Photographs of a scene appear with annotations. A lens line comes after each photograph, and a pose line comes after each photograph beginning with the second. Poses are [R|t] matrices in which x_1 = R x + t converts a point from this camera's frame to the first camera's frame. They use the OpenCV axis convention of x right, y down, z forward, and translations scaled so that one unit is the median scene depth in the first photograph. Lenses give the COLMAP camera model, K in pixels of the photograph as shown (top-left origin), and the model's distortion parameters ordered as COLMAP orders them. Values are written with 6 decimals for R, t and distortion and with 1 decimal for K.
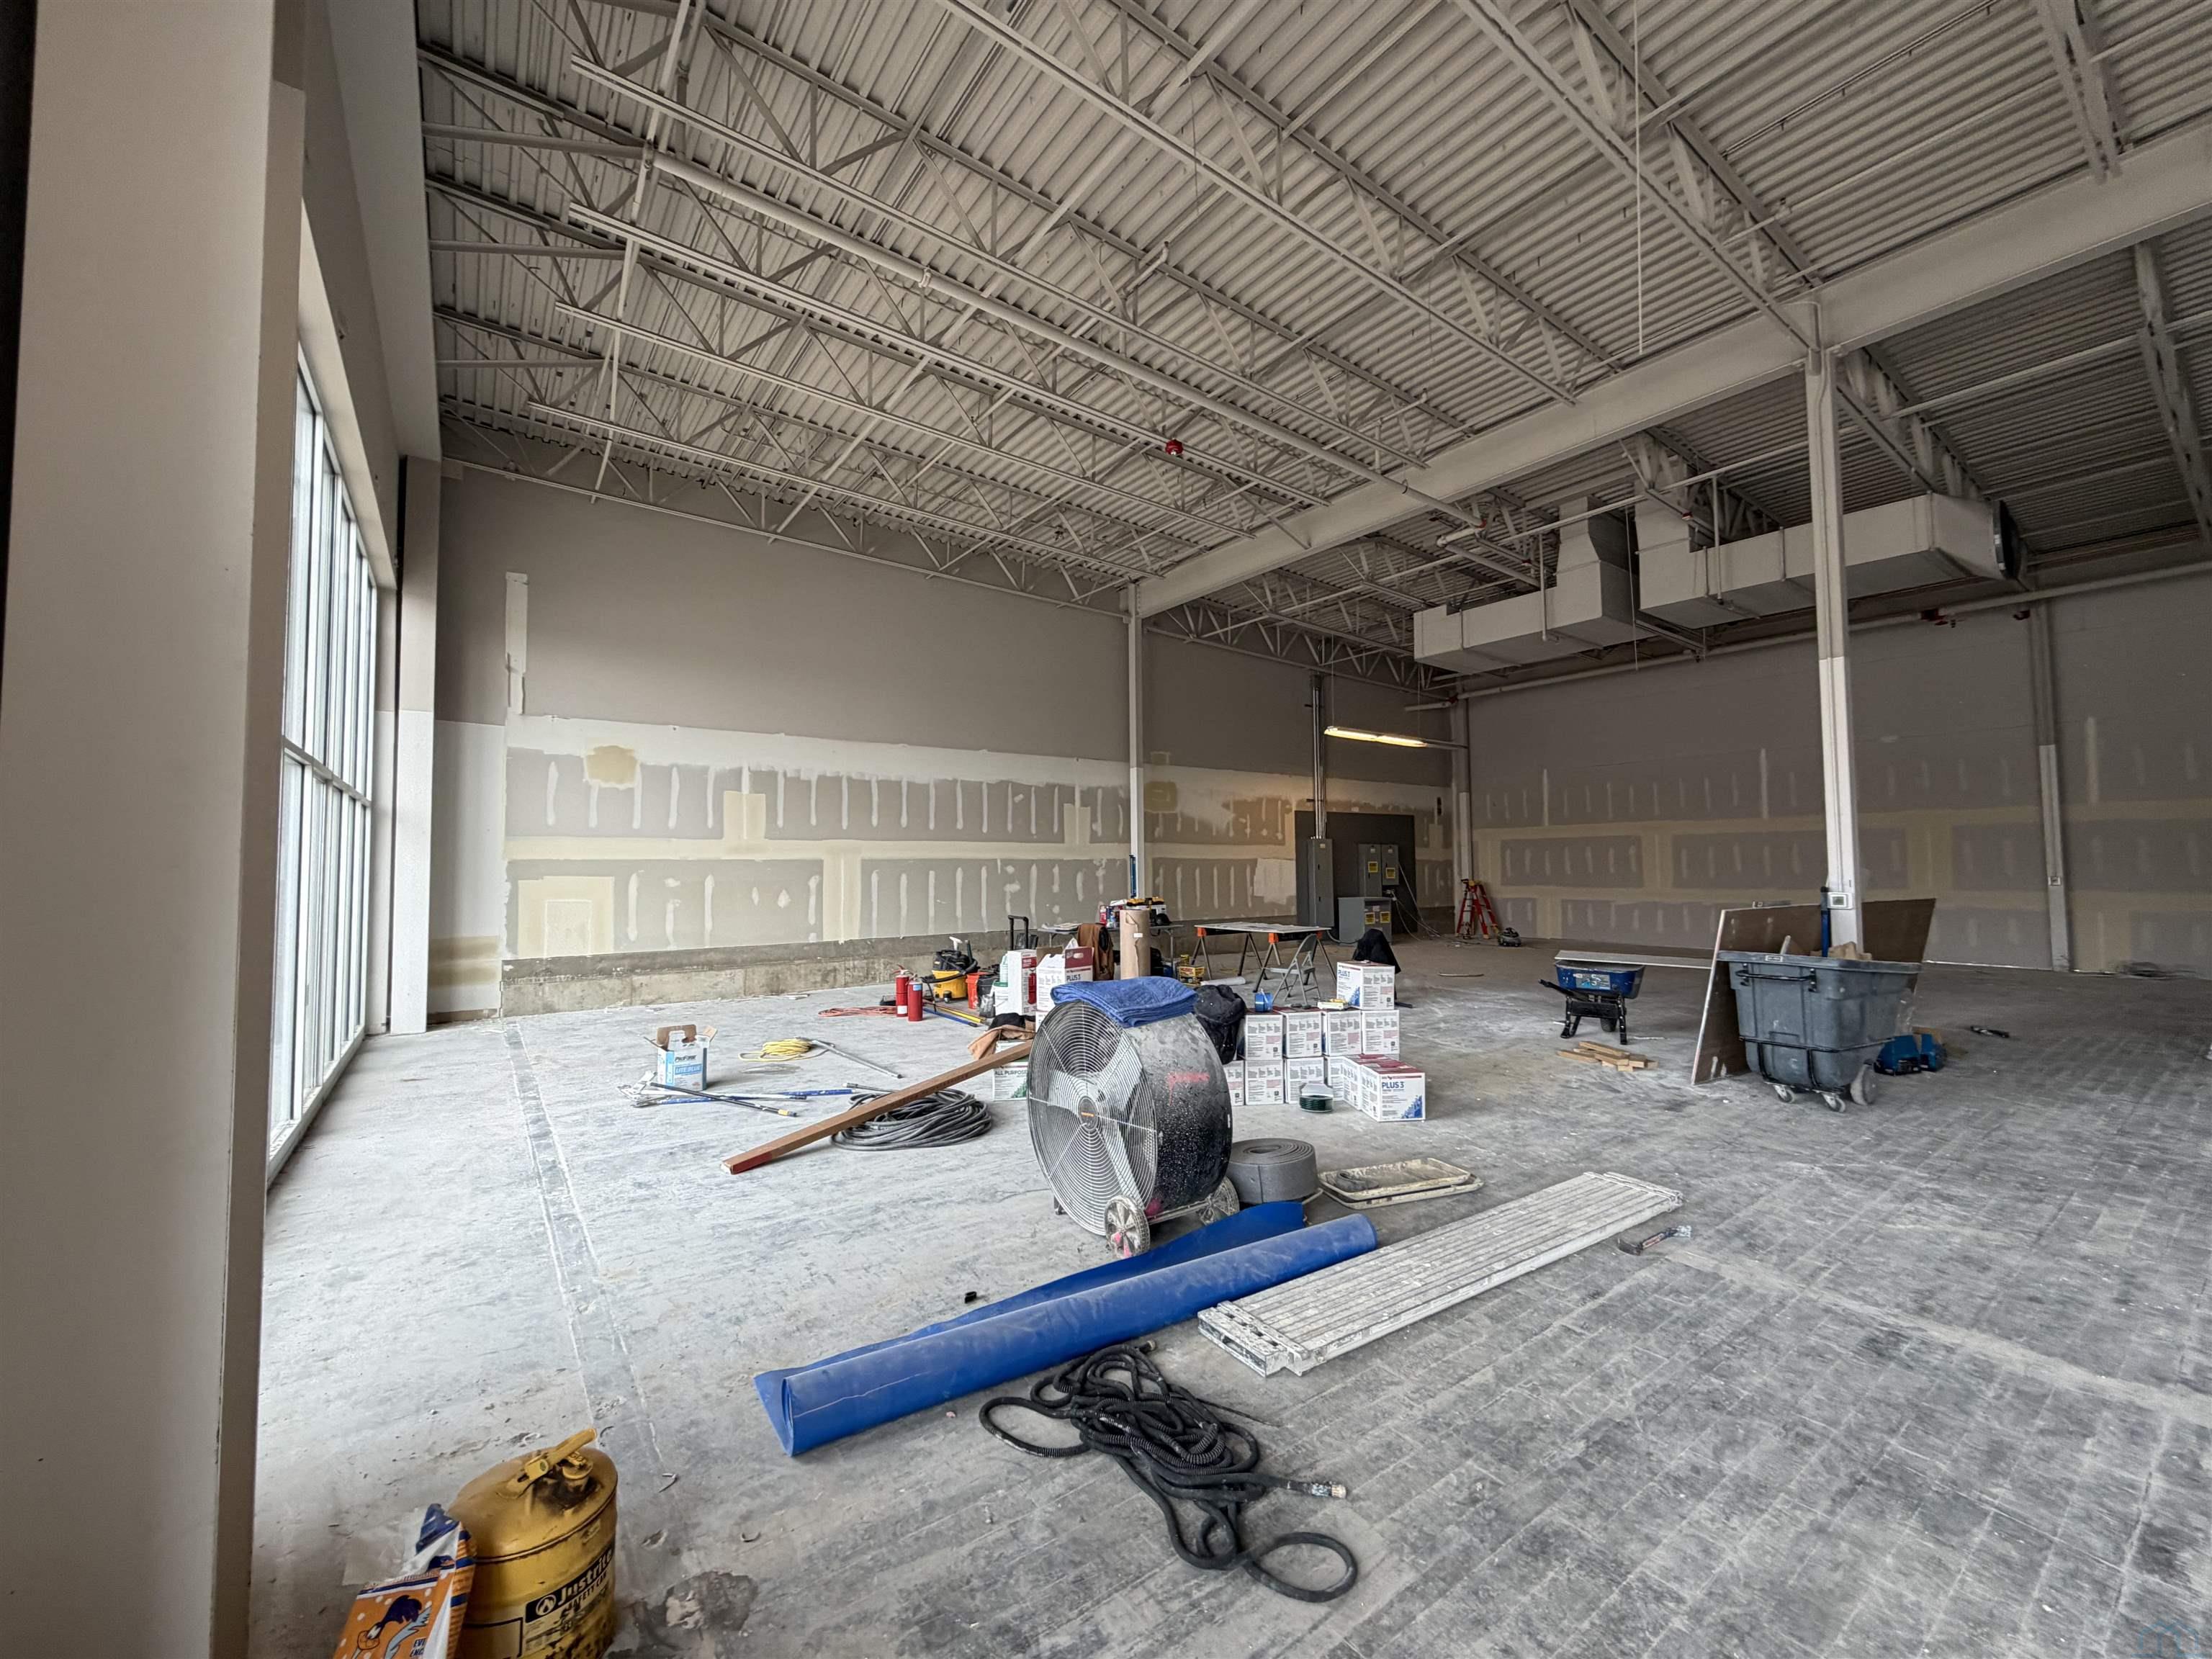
lens RADIAL K [[877.6, 0, 1098.9], [0, 877.6, 828.6], [0, 0, 1]] dist [0.000141, -0.000084]
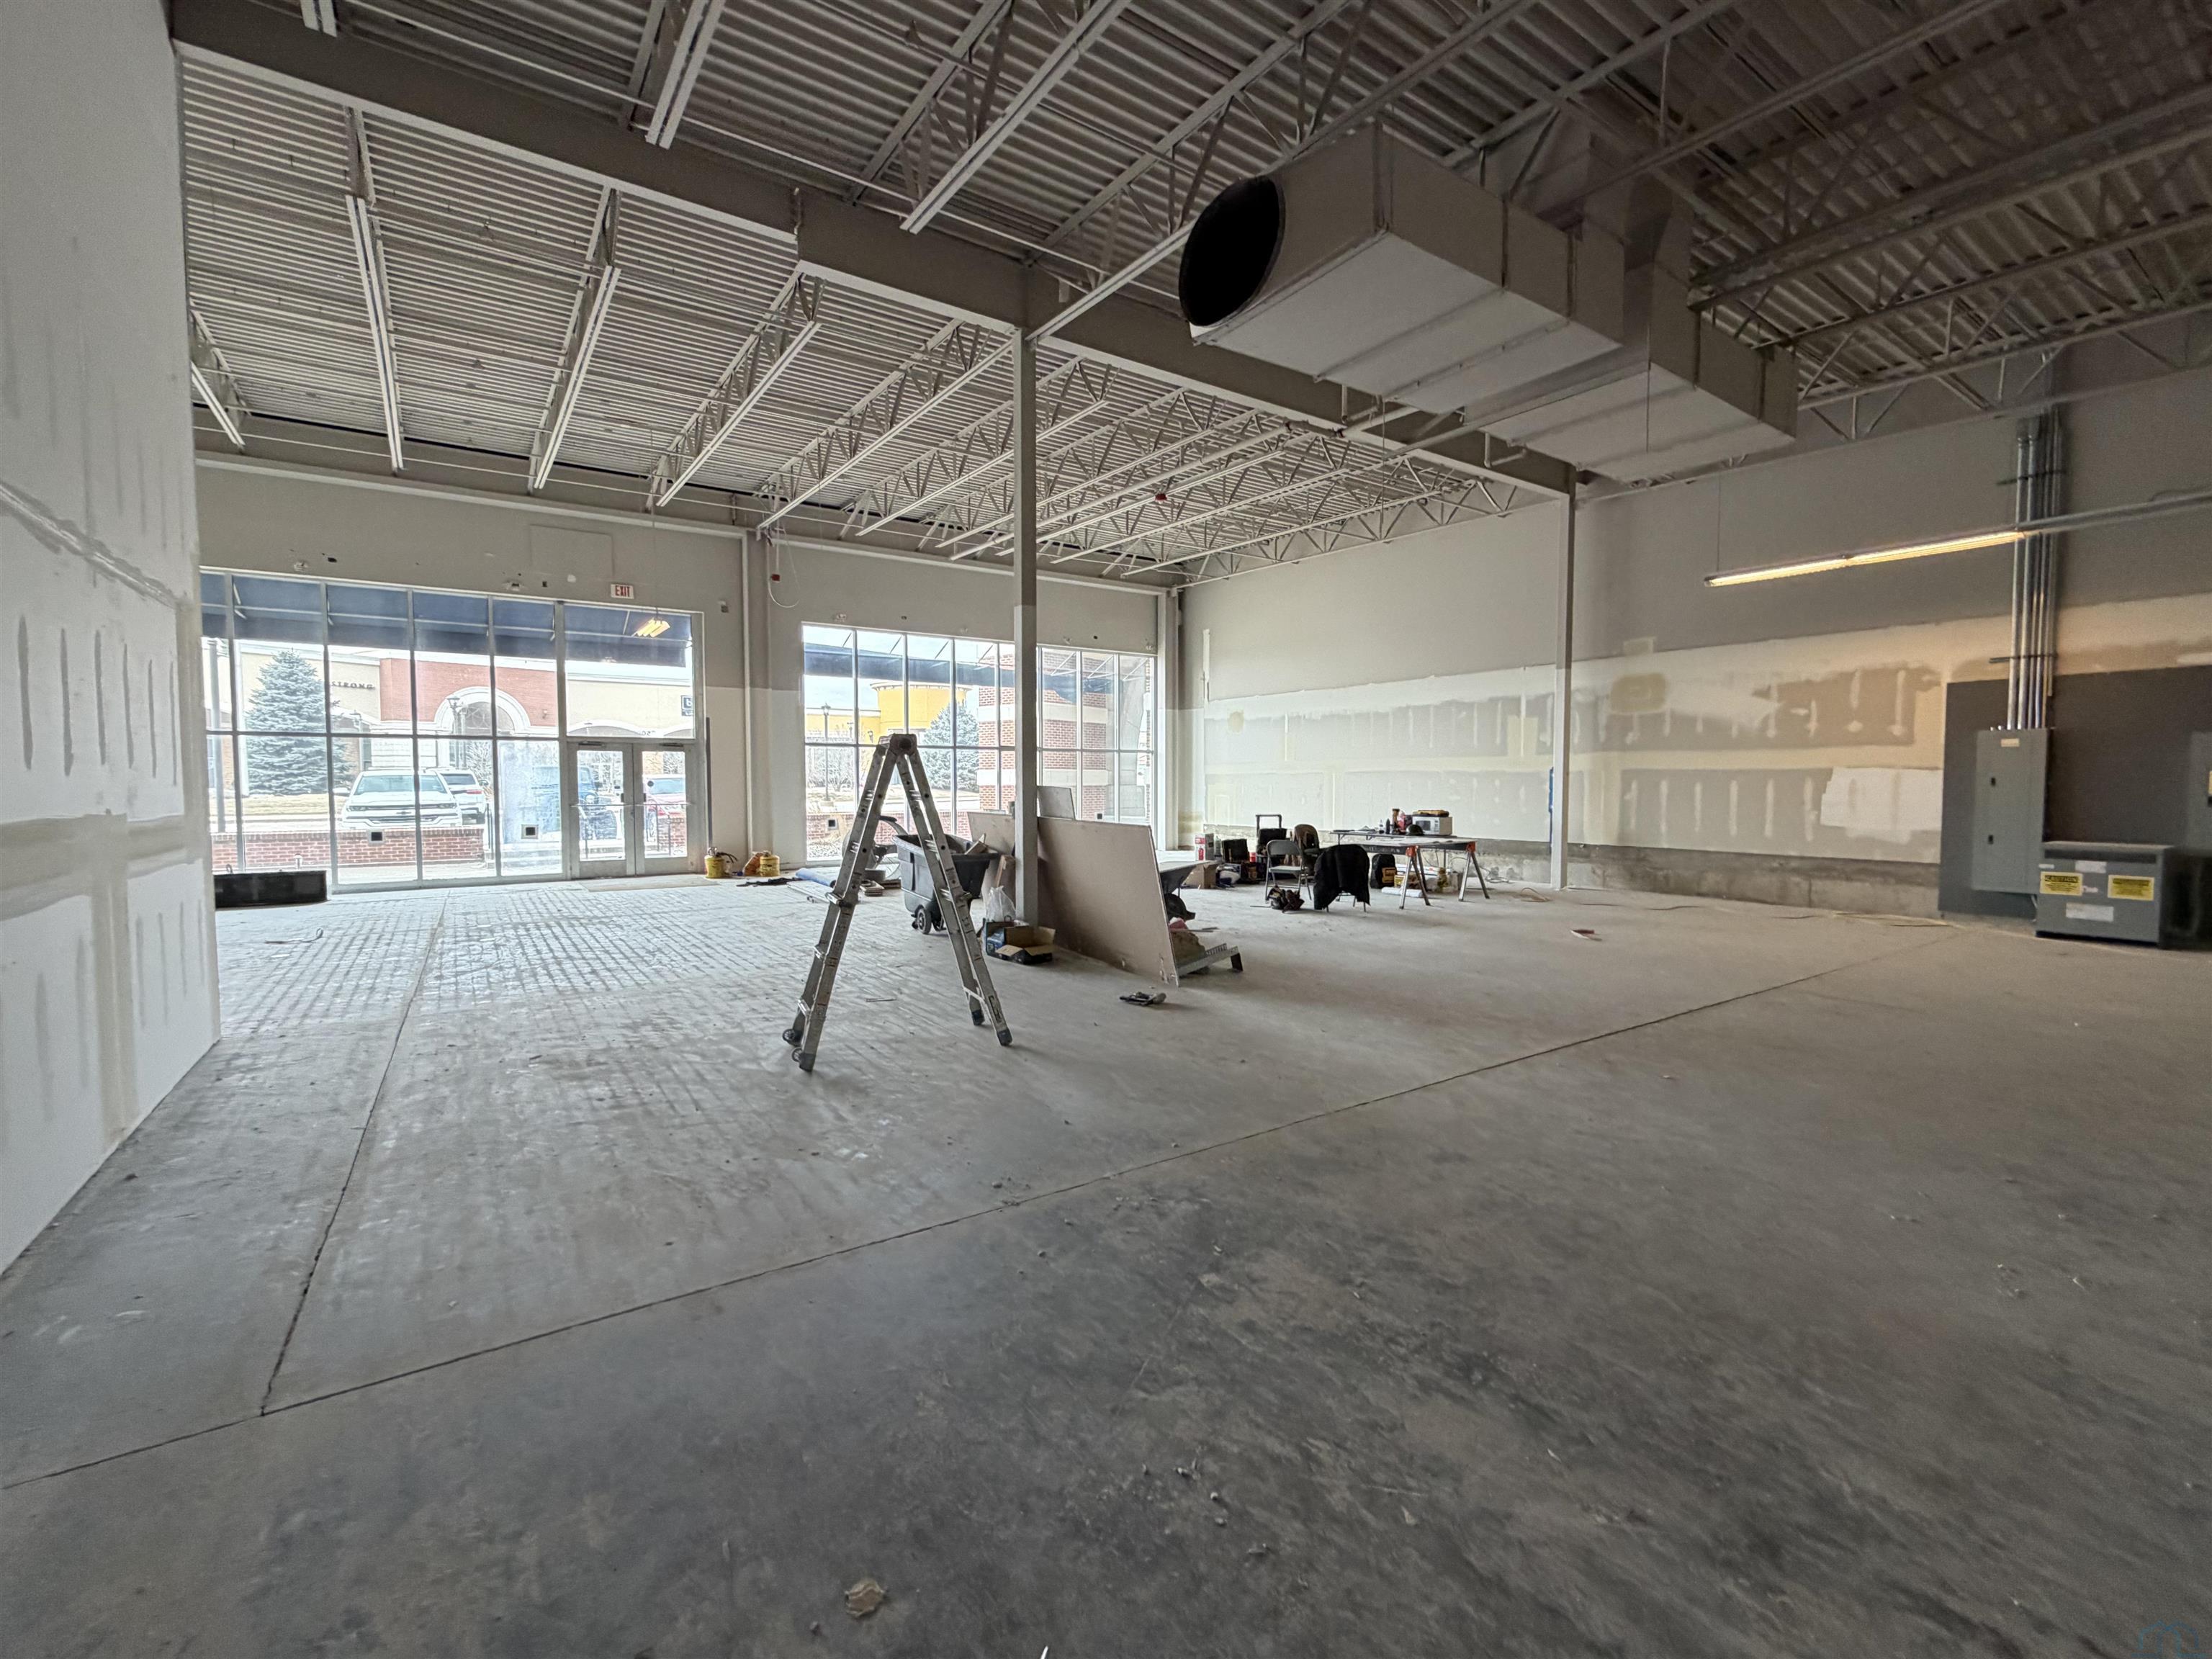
lens RADIAL K [[981.5, 0, 1106.0], [0, 981.5, 829.5], [0, 0, 1]] dist [-0.000618, 0.000054]
pose [[-0.012006, 0.055440, -0.998390, 0.935993], [0.044190, 0.997516, 0.054860, 0.016467], [0.998951, -0.043460, -0.014426, 0.477921]]
